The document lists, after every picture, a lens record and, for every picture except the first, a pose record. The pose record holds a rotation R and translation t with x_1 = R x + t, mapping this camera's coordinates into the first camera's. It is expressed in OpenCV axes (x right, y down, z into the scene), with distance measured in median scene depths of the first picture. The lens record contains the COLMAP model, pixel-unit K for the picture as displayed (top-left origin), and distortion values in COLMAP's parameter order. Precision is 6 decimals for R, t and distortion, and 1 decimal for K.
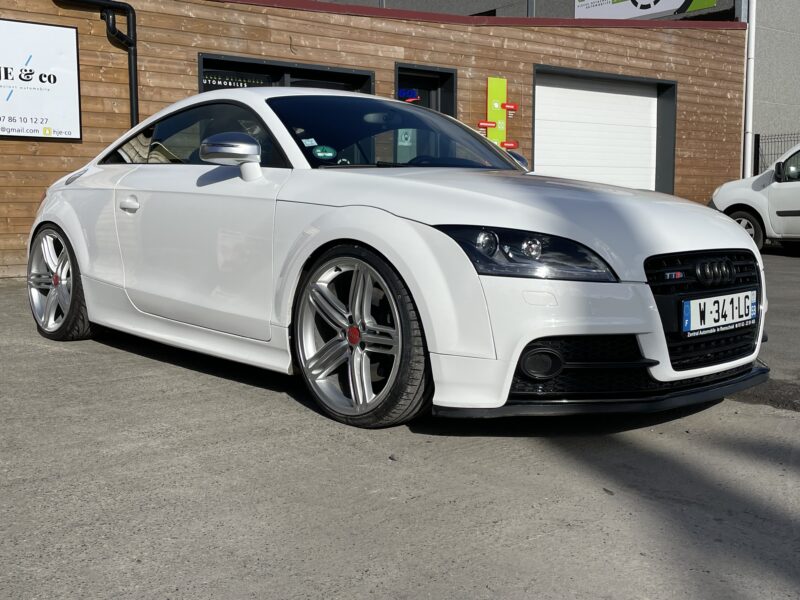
lens RADIAL K [[911.6, 0, 400.0], [0, 911.6, 300.0], [0, 0, 1]] dist [0.118152, -0.214406]
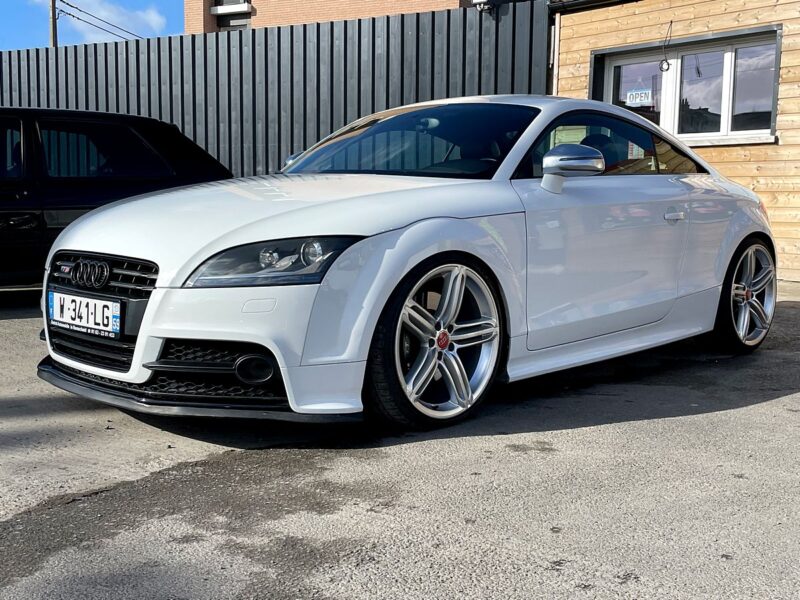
lens RADIAL K [[911.6, 0, 400.0], [0, 911.6, 300.0], [0, 0, 1]] dist [0.118152, -0.214406]
pose [[0.035046, 0.111681, -0.993126, 0.498442], [-0.120805, 0.986923, 0.106720, -0.055494], [0.992057, 0.116235, 0.048079, 0.469967]]
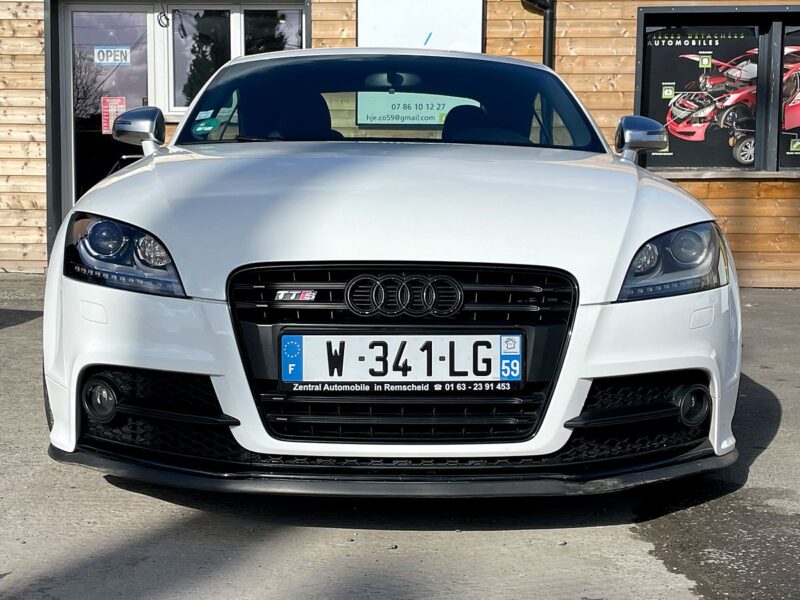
lens RADIAL K [[1156.5, 0, 400.0], [0, 1156.5, 300.0], [0, 0, 1]] dist [0.051282, -0.027872]
pose [[0.747452, 0.063152, -0.661307, 0.312640], [-0.078873, 0.996866, 0.006050, -0.012007], [0.659617, 0.047637, 0.750091, 0.147665]]
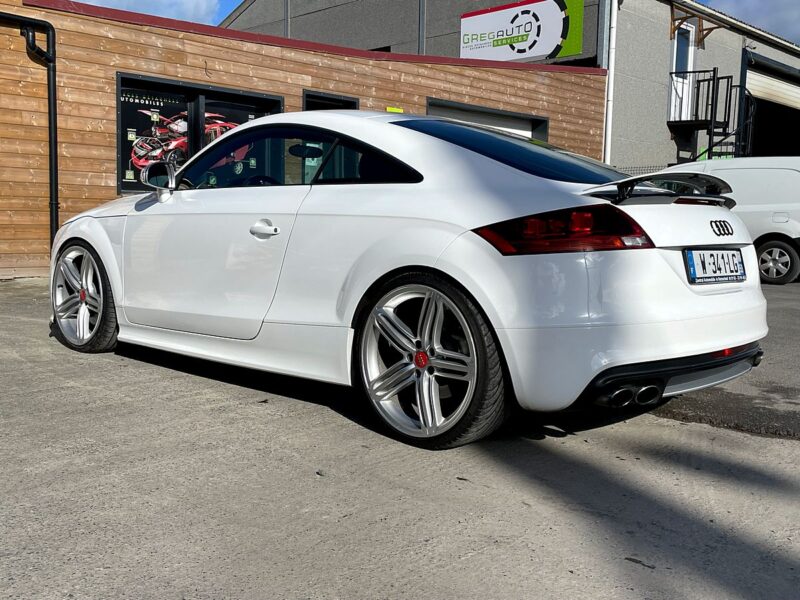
lens RADIAL K [[820.8, 0, 400.0], [0, 820.8, 300.0], [0, 0, 1]] dist [0.088806, -0.119931]
pose [[0.992482, 0.013845, 0.121605, -0.008743], [-0.013173, 0.999893, -0.006328, -0.004714], [-0.121680, 0.004679, 0.992558, 0.015190]]
